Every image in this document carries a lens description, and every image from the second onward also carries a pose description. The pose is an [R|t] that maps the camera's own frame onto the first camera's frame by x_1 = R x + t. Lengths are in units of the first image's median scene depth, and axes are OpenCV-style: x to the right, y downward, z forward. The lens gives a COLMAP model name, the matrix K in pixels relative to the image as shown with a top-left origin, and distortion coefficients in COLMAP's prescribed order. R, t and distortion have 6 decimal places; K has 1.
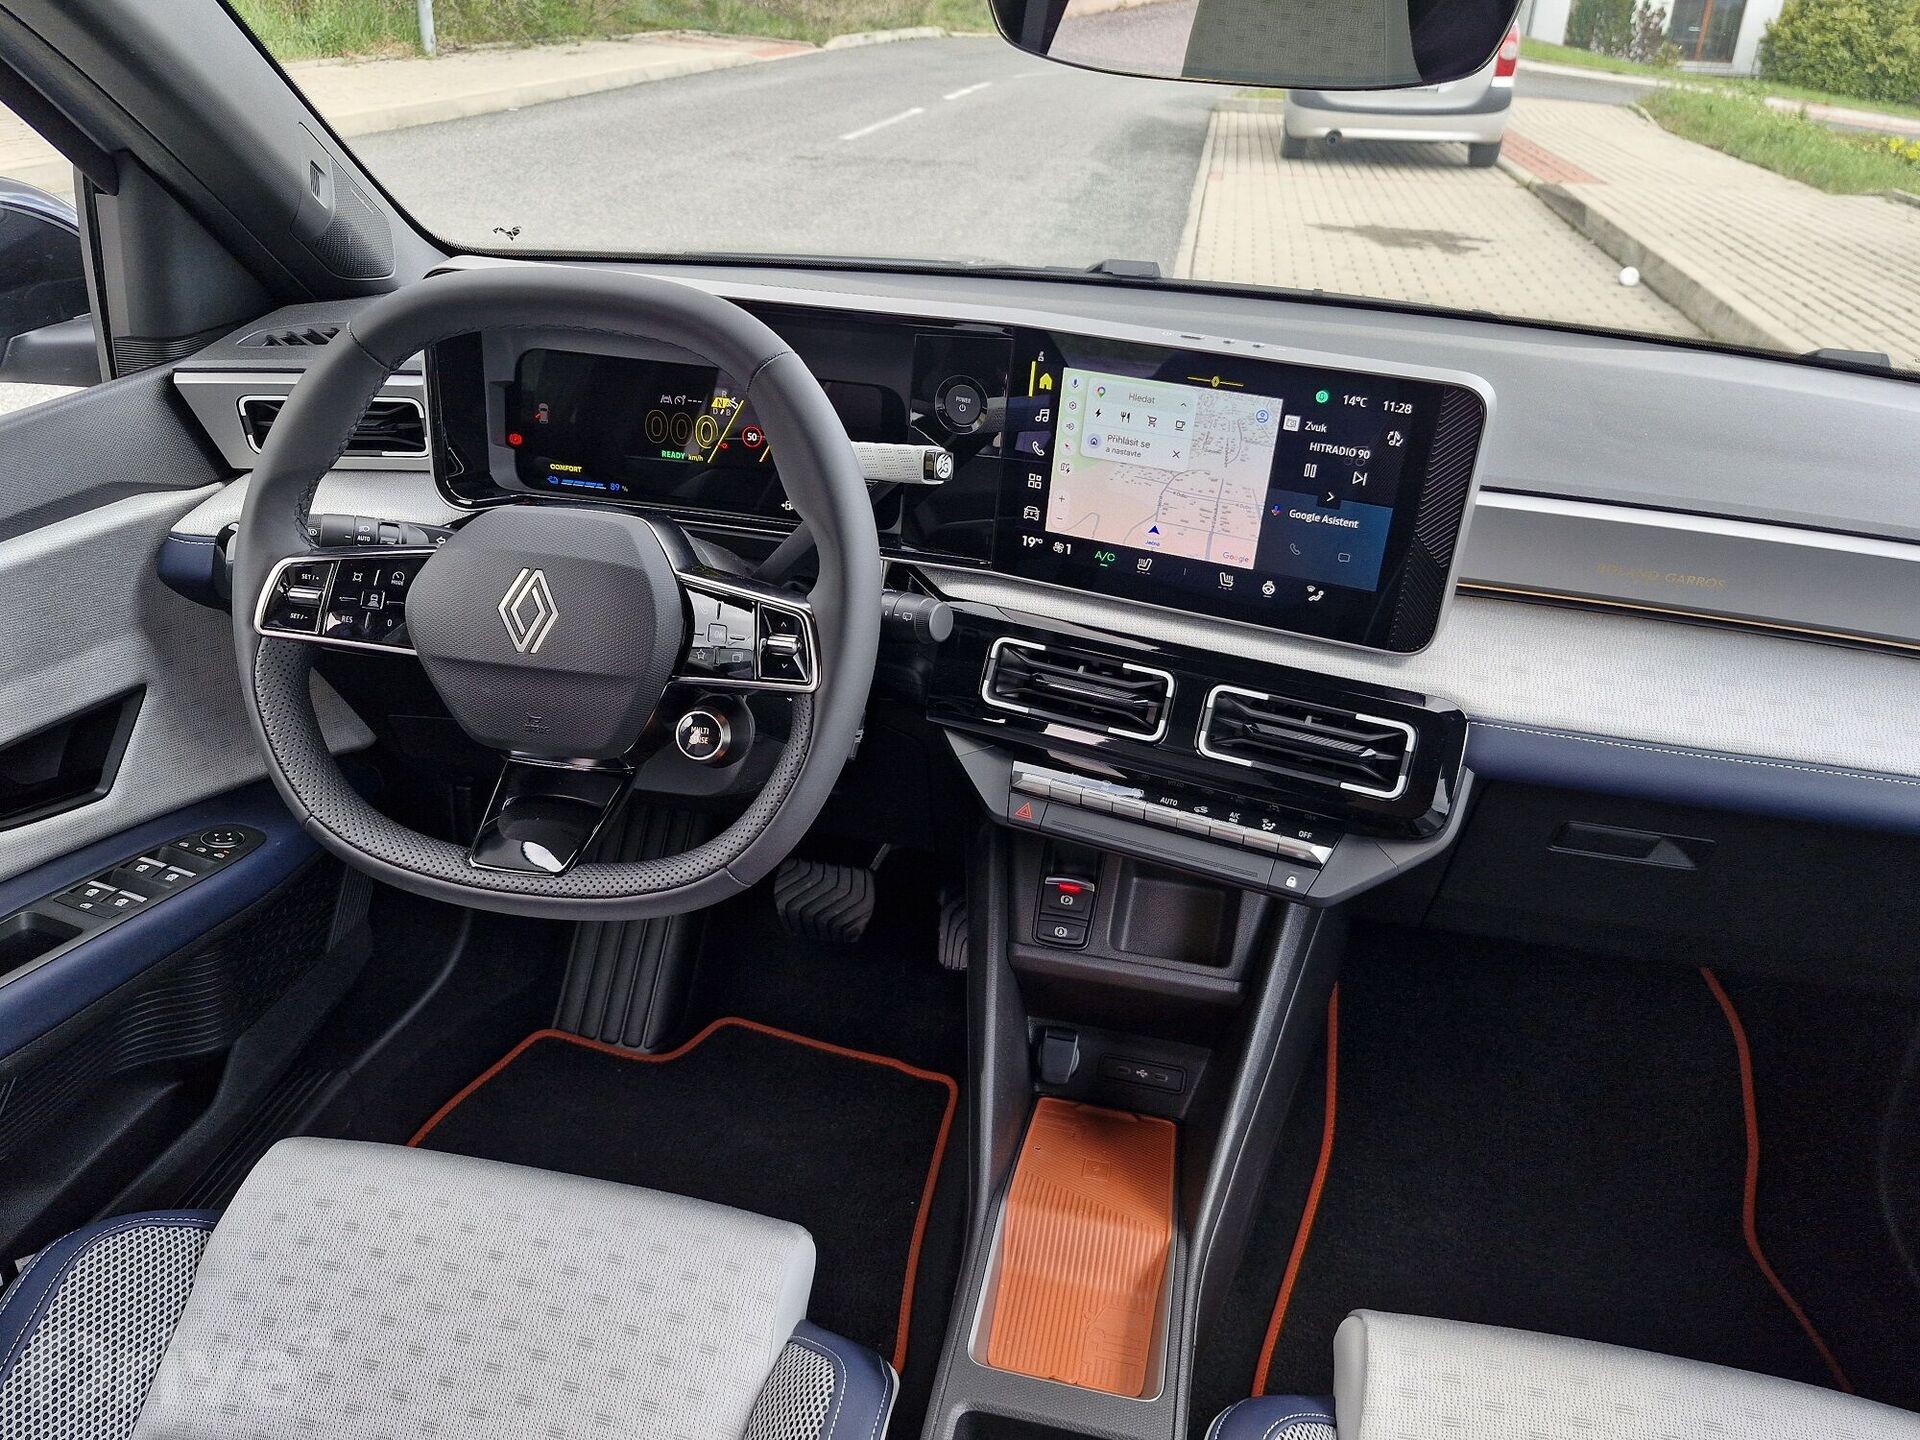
lens RADIAL K [[1440.6, 0, 960.0], [0, 1440.6, 720.0], [0, 0, 1]] dist [0.001842, -0.000456]
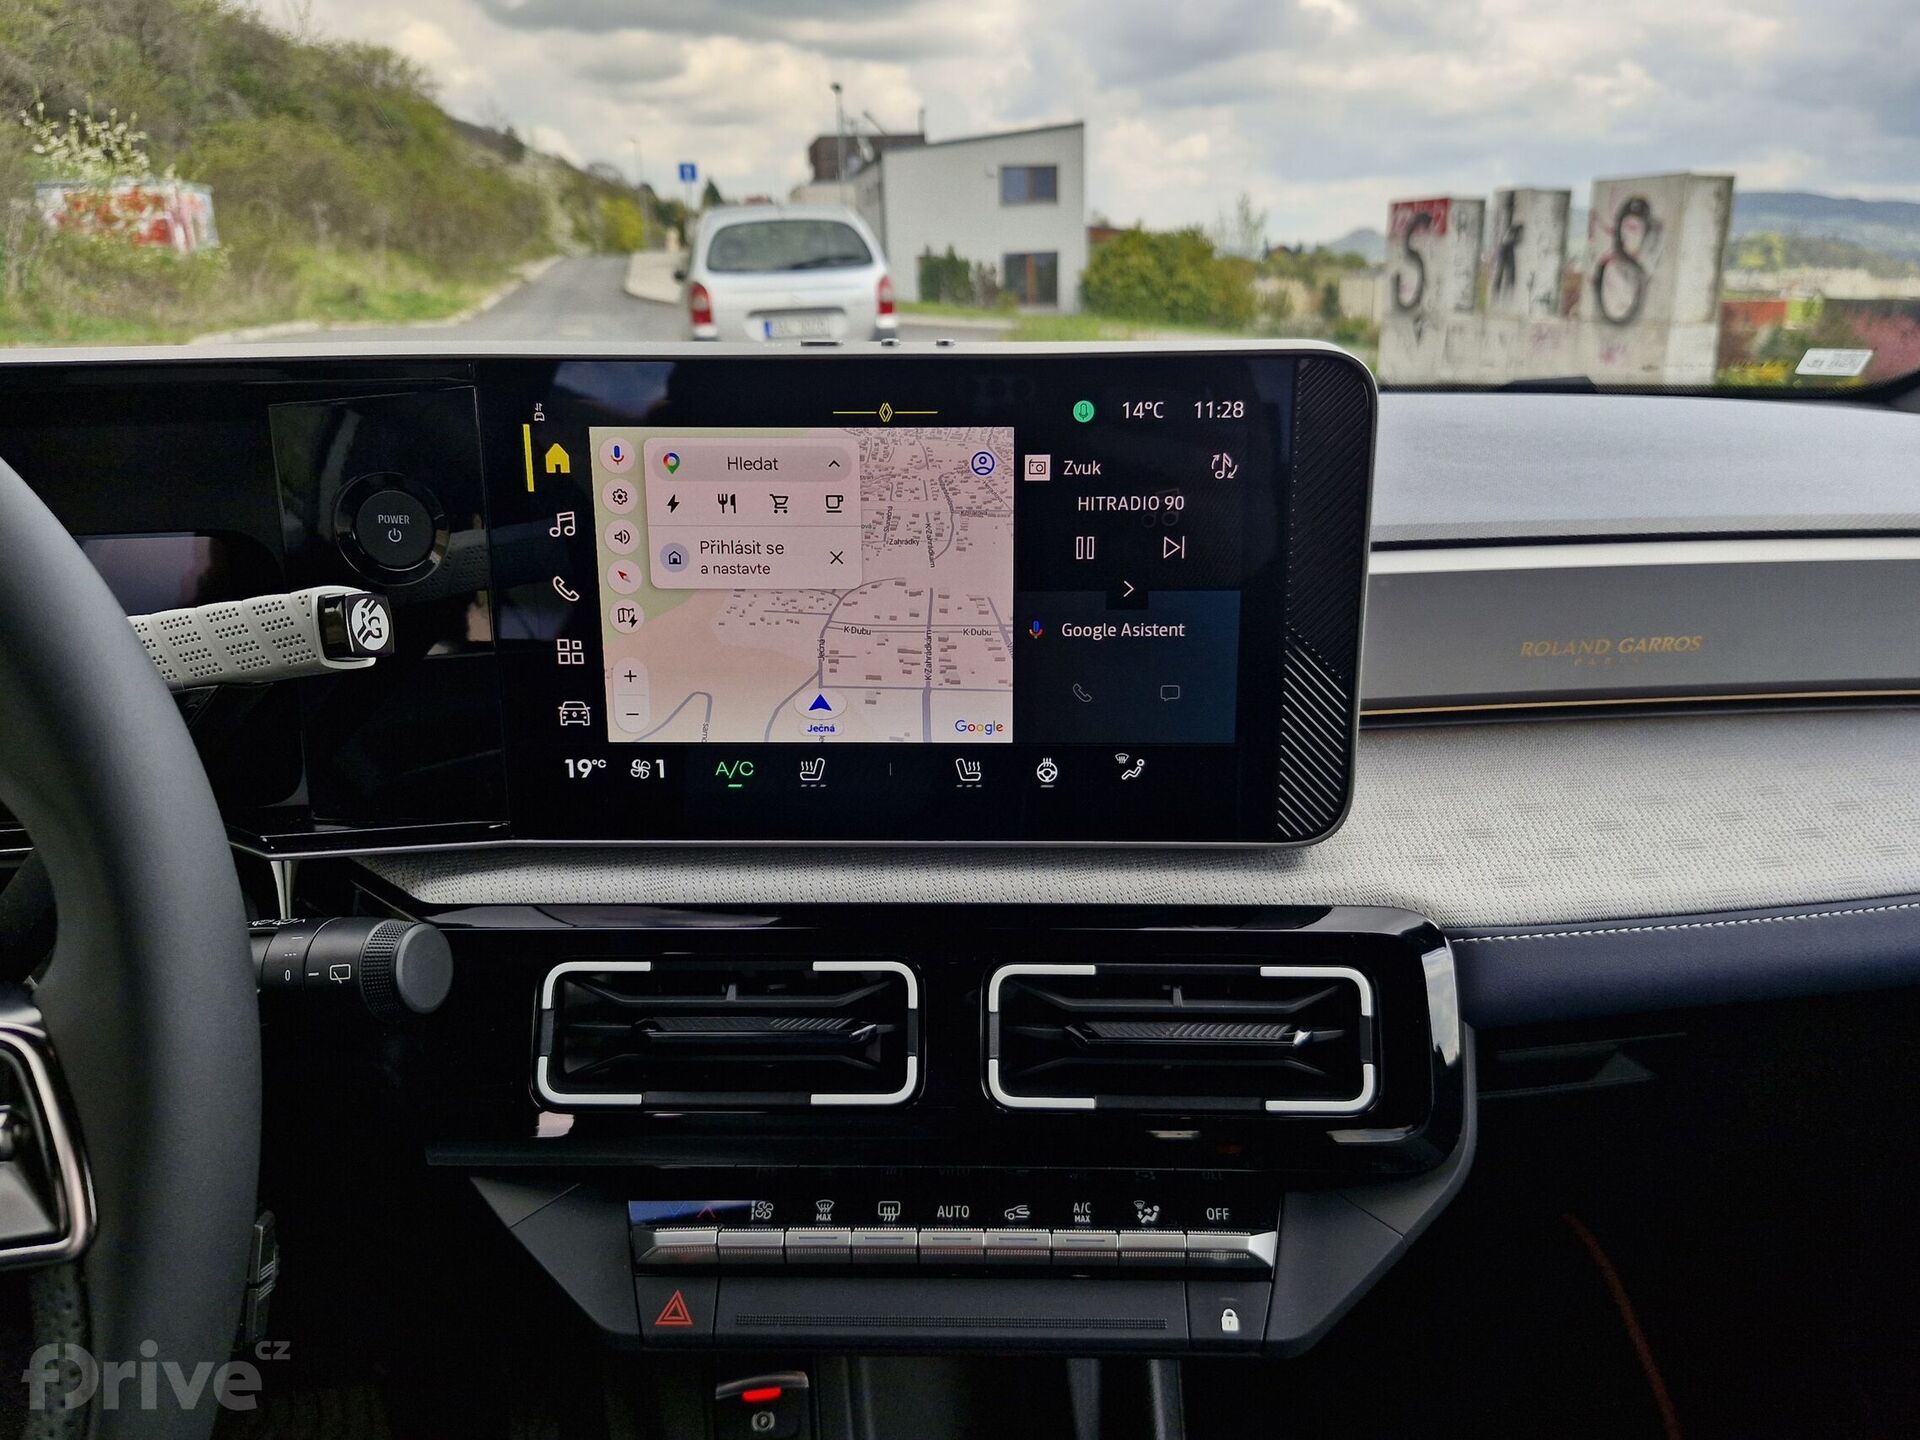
lens RADIAL K [[1495.9, 0, 960.5], [0, 1495.9, 743.7], [0, 0, 1]] dist [0.143151, -0.218857]
pose [[0.928501, -0.166332, 0.331994, -0.003565], [0.213425, 0.970682, -0.110574, -0.046058], [-0.303868, 0.173523, 0.936778, 0.477294]]
